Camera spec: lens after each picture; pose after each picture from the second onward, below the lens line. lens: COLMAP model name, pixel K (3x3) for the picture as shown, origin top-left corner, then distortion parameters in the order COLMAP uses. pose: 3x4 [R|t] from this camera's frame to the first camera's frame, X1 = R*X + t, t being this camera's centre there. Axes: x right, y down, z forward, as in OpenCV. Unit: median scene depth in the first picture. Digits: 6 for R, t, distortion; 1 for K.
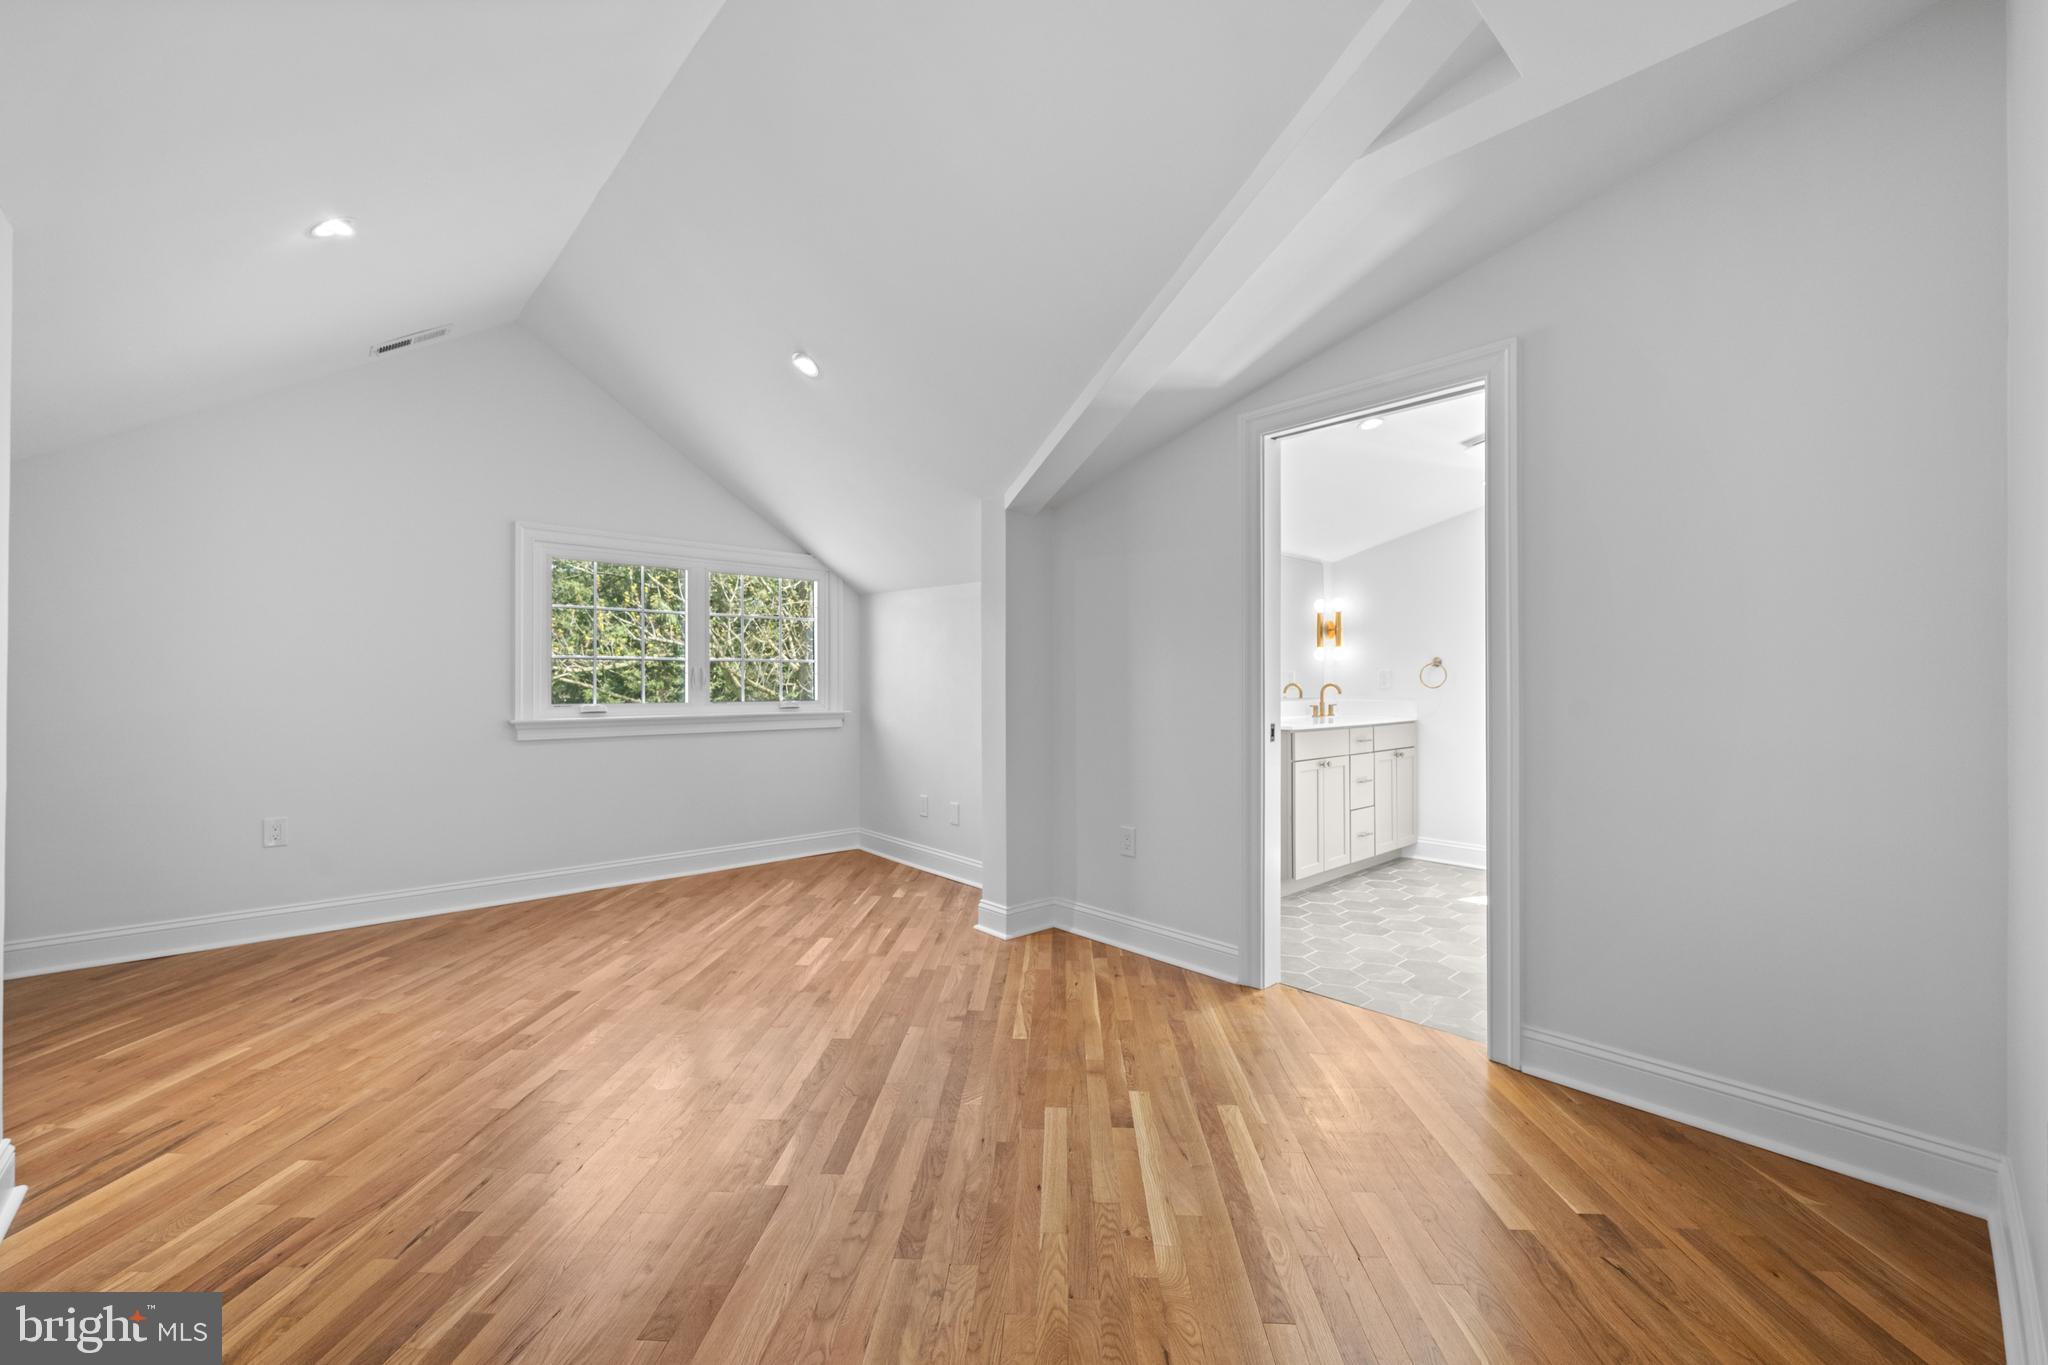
lens RADIAL K [[819.9, 0, 1023.1], [0, 819.9, 677.6], [0, 0, 1]] dist [0.001448, -0.000200]
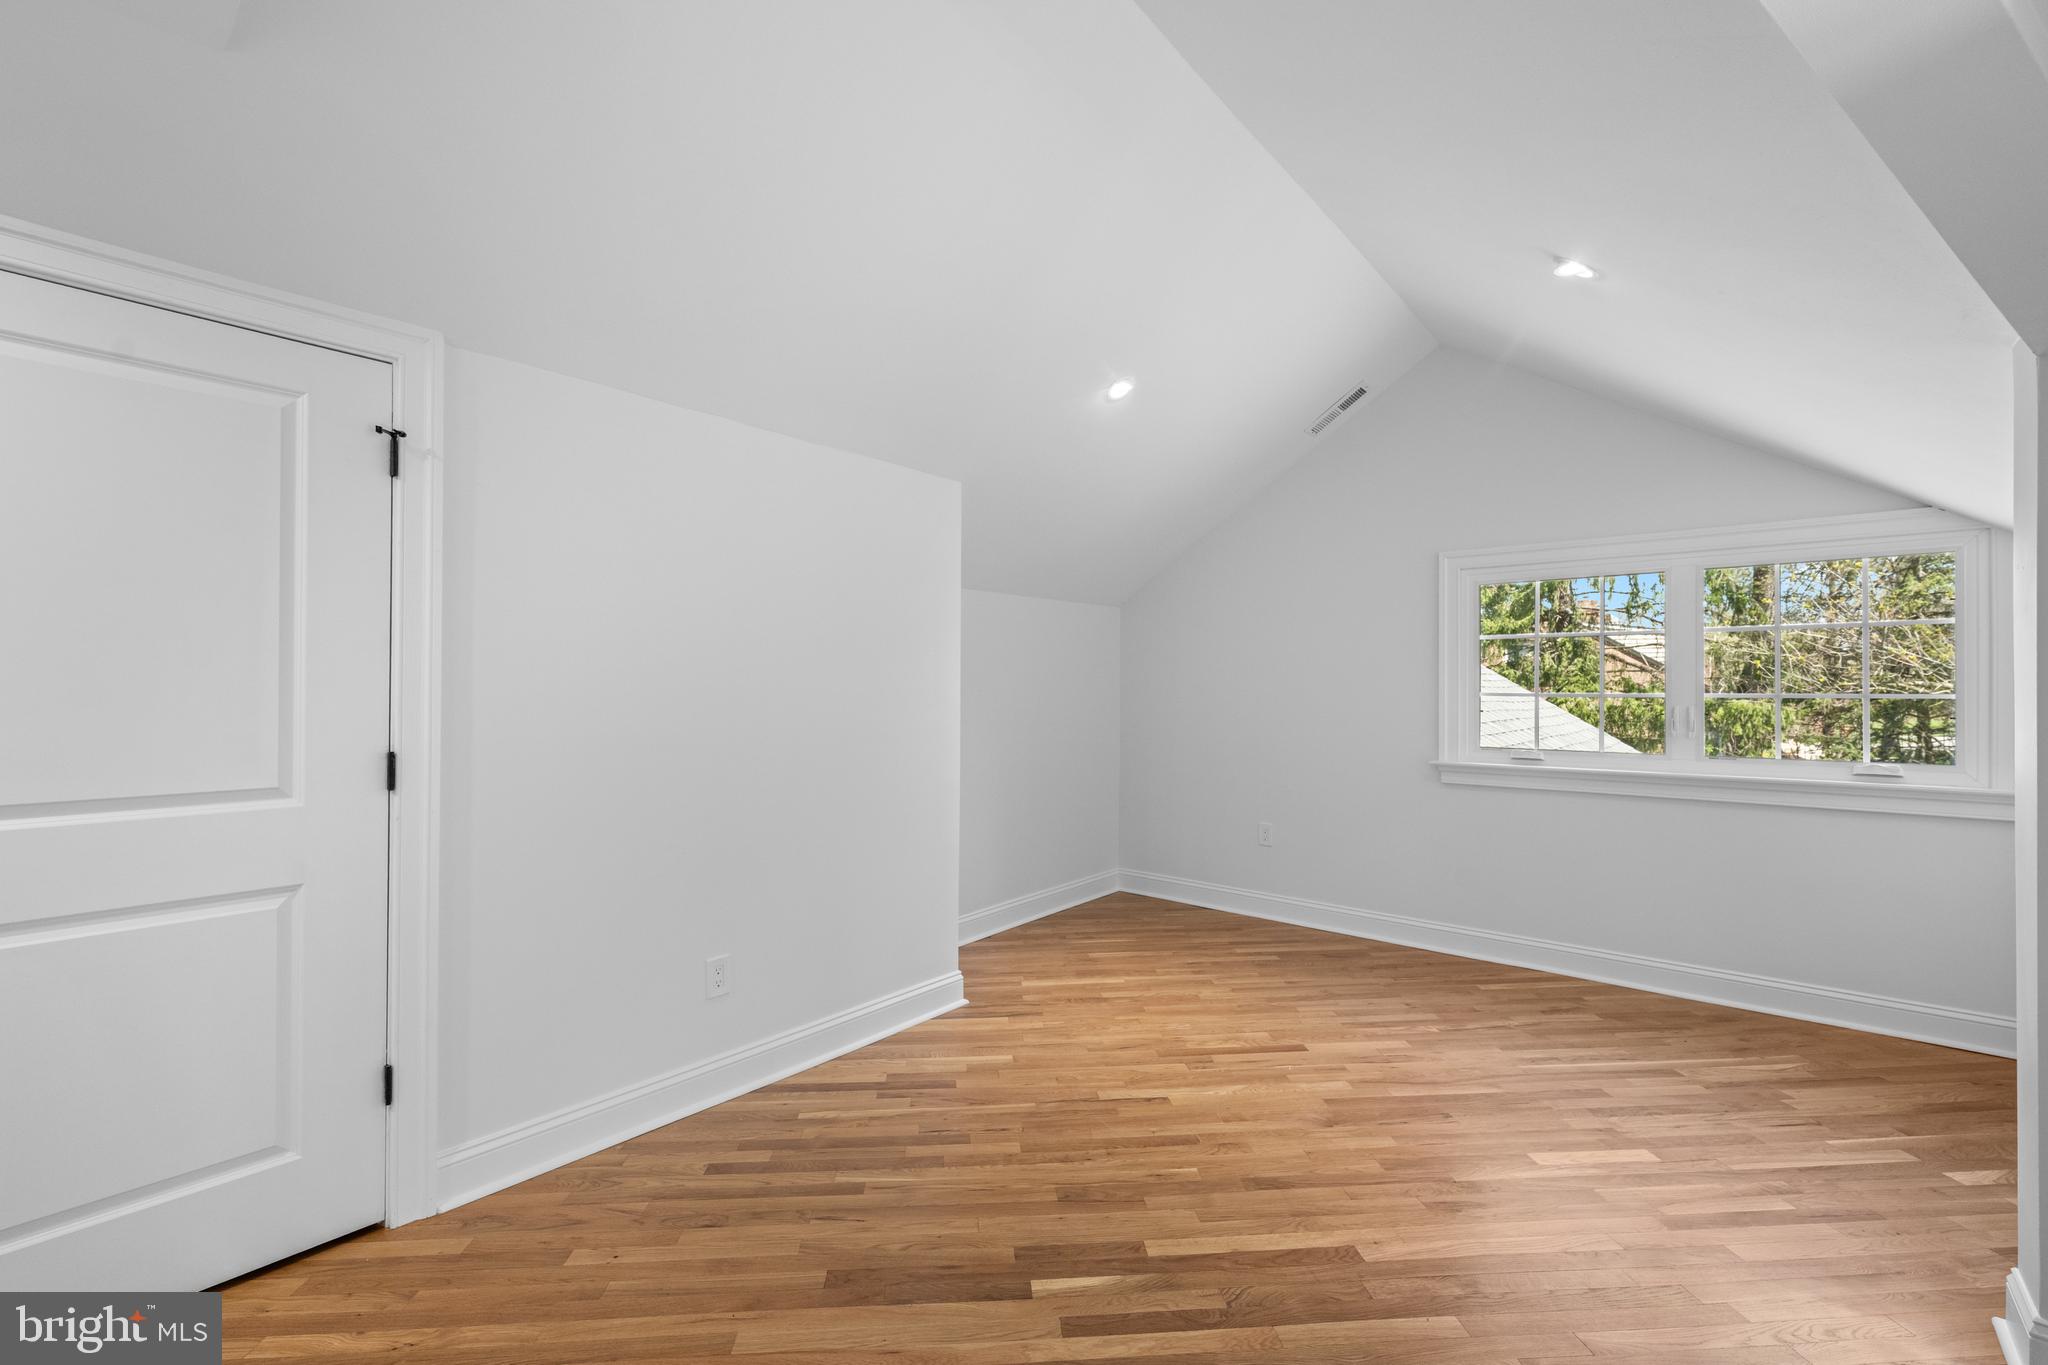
lens RADIAL K [[857.5, 0, 1021.7], [0, 857.5, 693.0], [0, 0, 1]] dist [-0.001497, -0.000150]
pose [[0.131954, 0.005112, -0.991243, 0.400695], [-0.001454, 0.999987, 0.004964, -0.041400], [0.991255, 0.000786, 0.131959, 0.515870]]
